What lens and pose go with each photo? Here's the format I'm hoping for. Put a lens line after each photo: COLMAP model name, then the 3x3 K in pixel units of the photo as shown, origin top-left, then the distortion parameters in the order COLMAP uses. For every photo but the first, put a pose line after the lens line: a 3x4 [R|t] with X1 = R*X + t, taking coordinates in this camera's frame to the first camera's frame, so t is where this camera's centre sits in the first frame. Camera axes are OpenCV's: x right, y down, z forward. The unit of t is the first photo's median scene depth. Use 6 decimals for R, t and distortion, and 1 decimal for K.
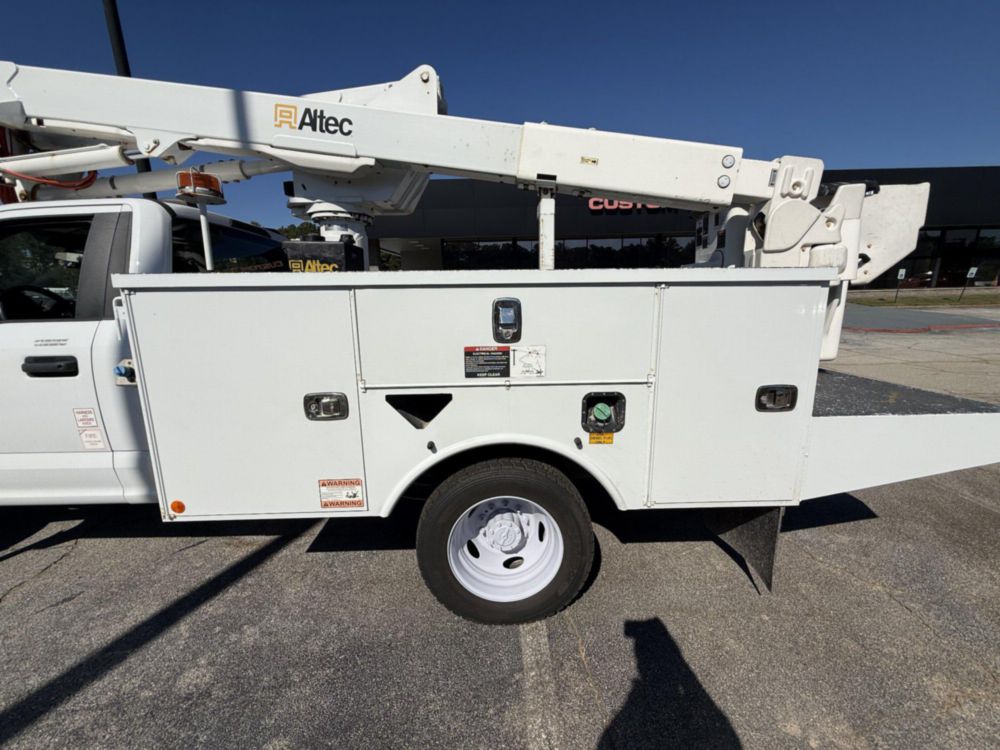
lens RADIAL K [[399.3, 0, 497.0], [0, 399.3, 375.3], [0, 0, 1]] dist [0.000243, 0.000525]
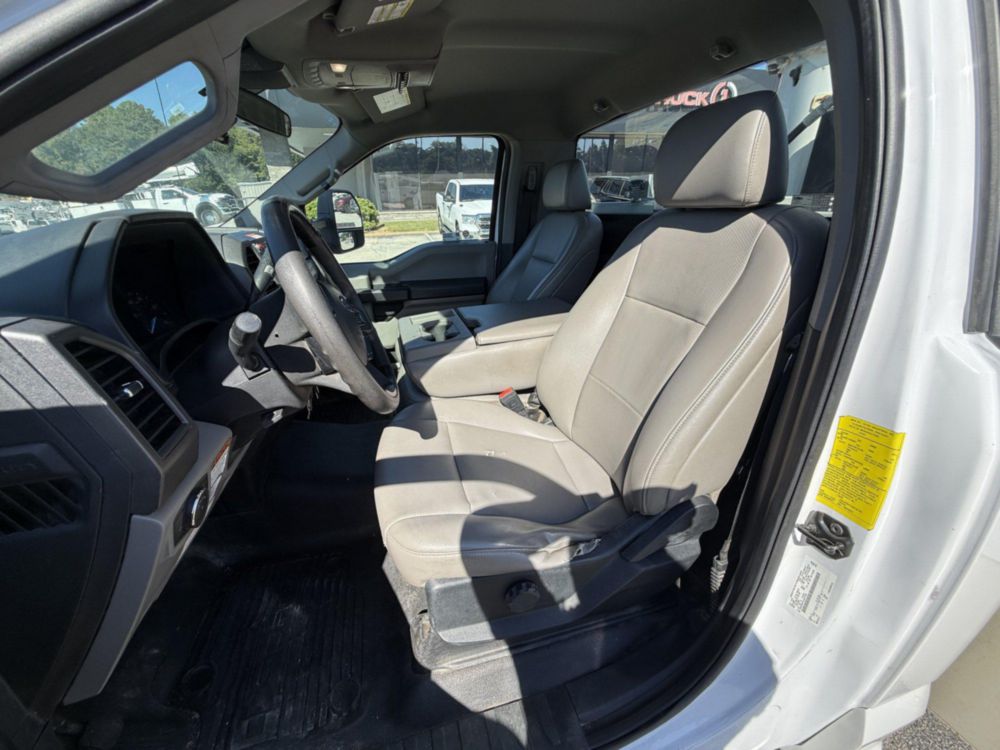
lens RADIAL K [[399.3, 0, 496.8], [0, 399.3, 372.4], [0, 0, 1]] dist [0.000243, 0.000525]
pose [[0.970137, -0.093686, 0.223735, -1.309884], [0.046696, 0.977280, 0.206744, -0.189895], [-0.238021, -0.190122, 0.952470, 0.827660]]
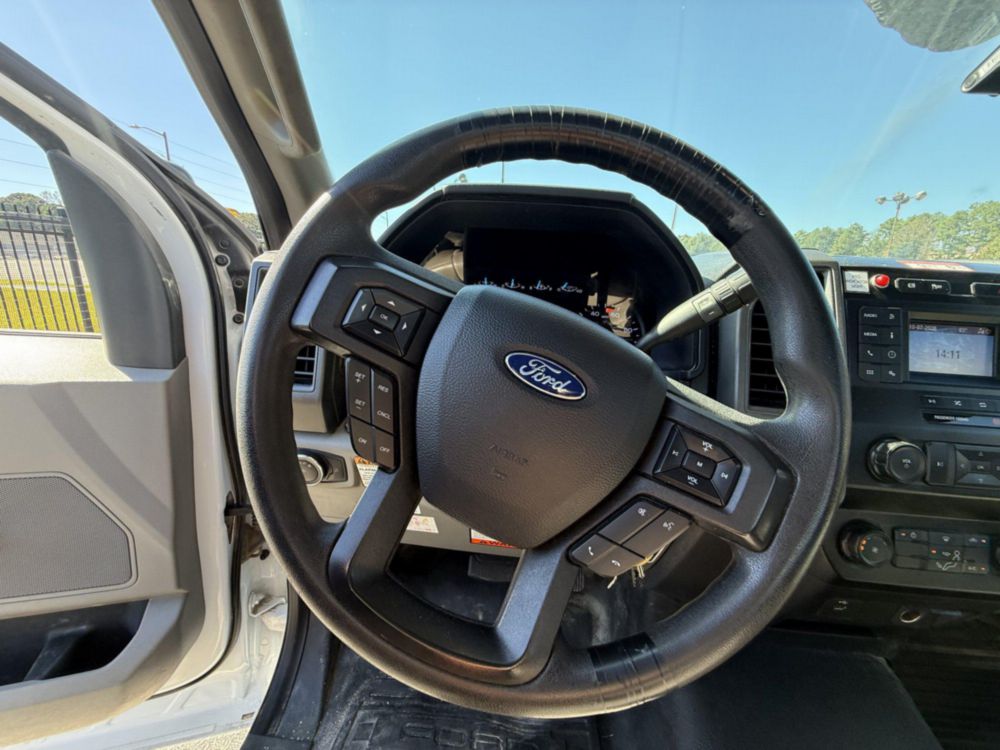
lens RADIAL K [[399.3, 0, 500.9], [0, 399.3, 373.8], [0, 0, 1]] dist [0.000243, 0.000525]
pose [[-0.081835, 0.254720, -0.963546, -1.226321], [-0.241269, 0.932969, 0.267128, -0.215057], [0.967002, 0.254334, -0.014894, 1.208506]]
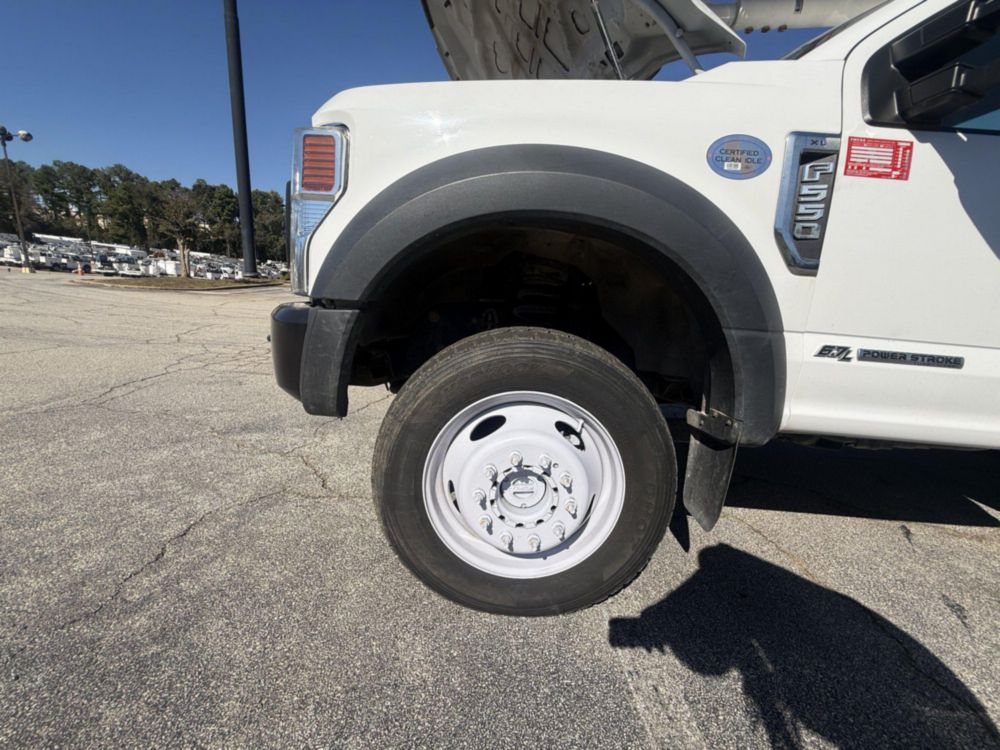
lens RADIAL K [[399.3, 0, 496.0], [0, 399.3, 373.7], [0, 0, 1]] dist [0.000243, 0.000525]
pose [[0.995535, 0.093861, 0.009998, -2.045378], [-0.093956, 0.995531, 0.009548, 0.291249], [-0.009057, -0.010445, 0.999904, 0.432380]]
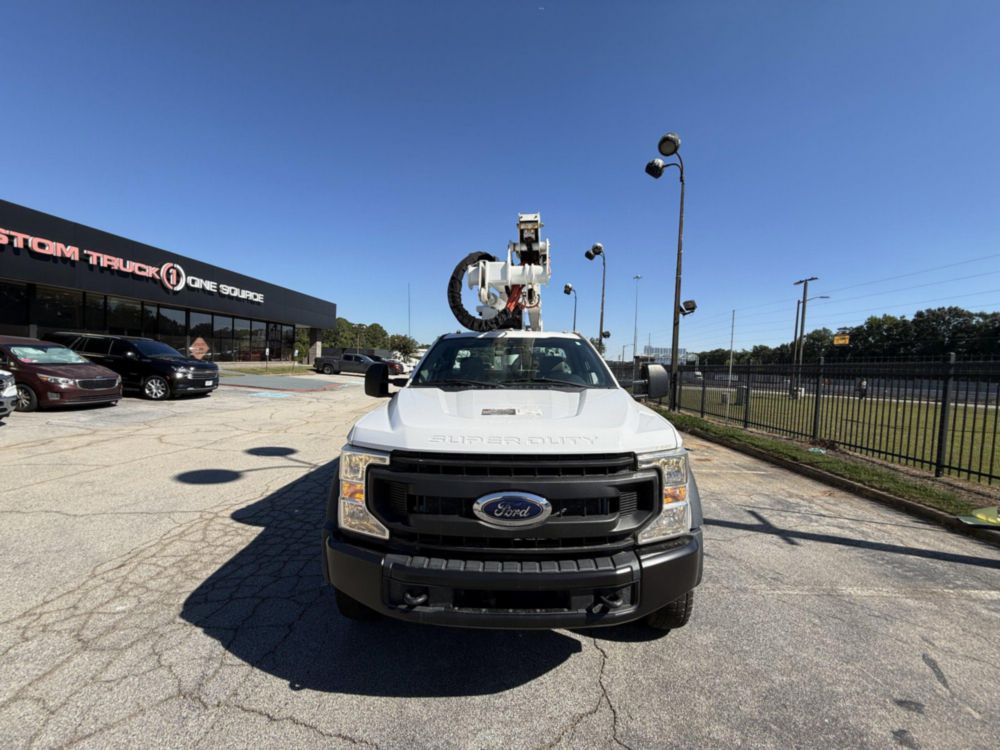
lens RADIAL K [[399.3, 0, 498.6], [0, 399.3, 372.4], [0, 0, 1]] dist [0.000243, 0.000525]
pose [[0.053673, -0.007695, 0.998529, -3.463266], [0.180374, 0.983596, -0.002116, -0.317996], [-0.982133, 0.180222, 0.054181, 1.391818]]
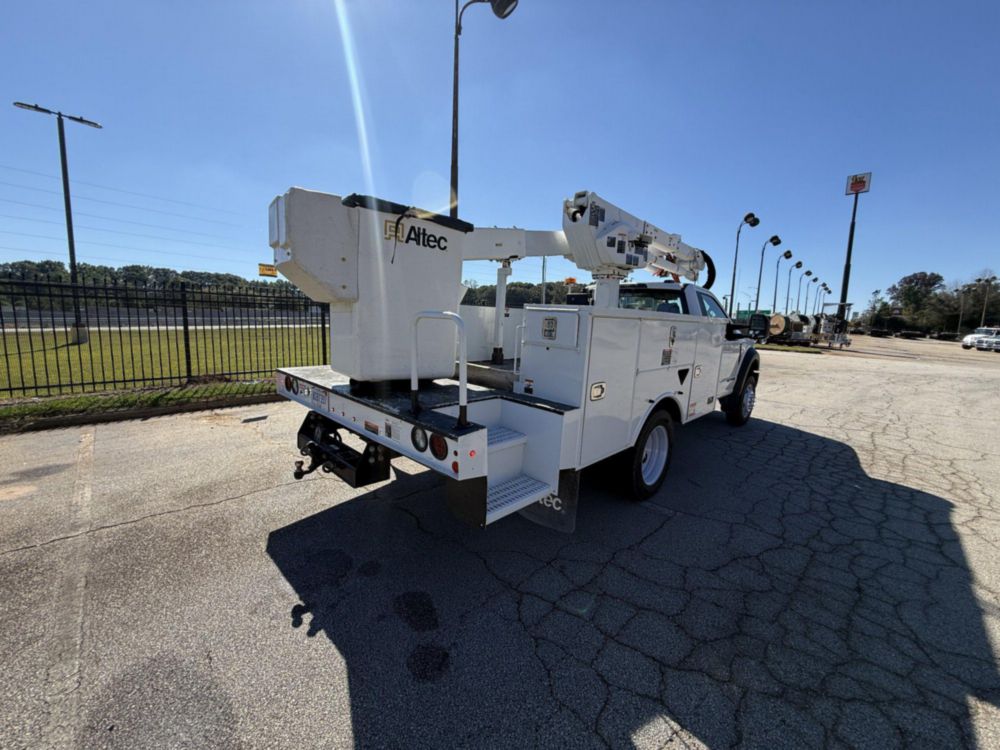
lens RADIAL K [[399.3, 0, 498.1], [0, 399.3, 374.7], [0, 0, 1]] dist [0.000243, 0.000525]
pose [[-0.719676, 0.083572, -0.689262, 1.776039], [-0.164320, 0.944026, 0.286033, -0.577095], [0.674585, 0.319111, -0.665660, 2.842764]]
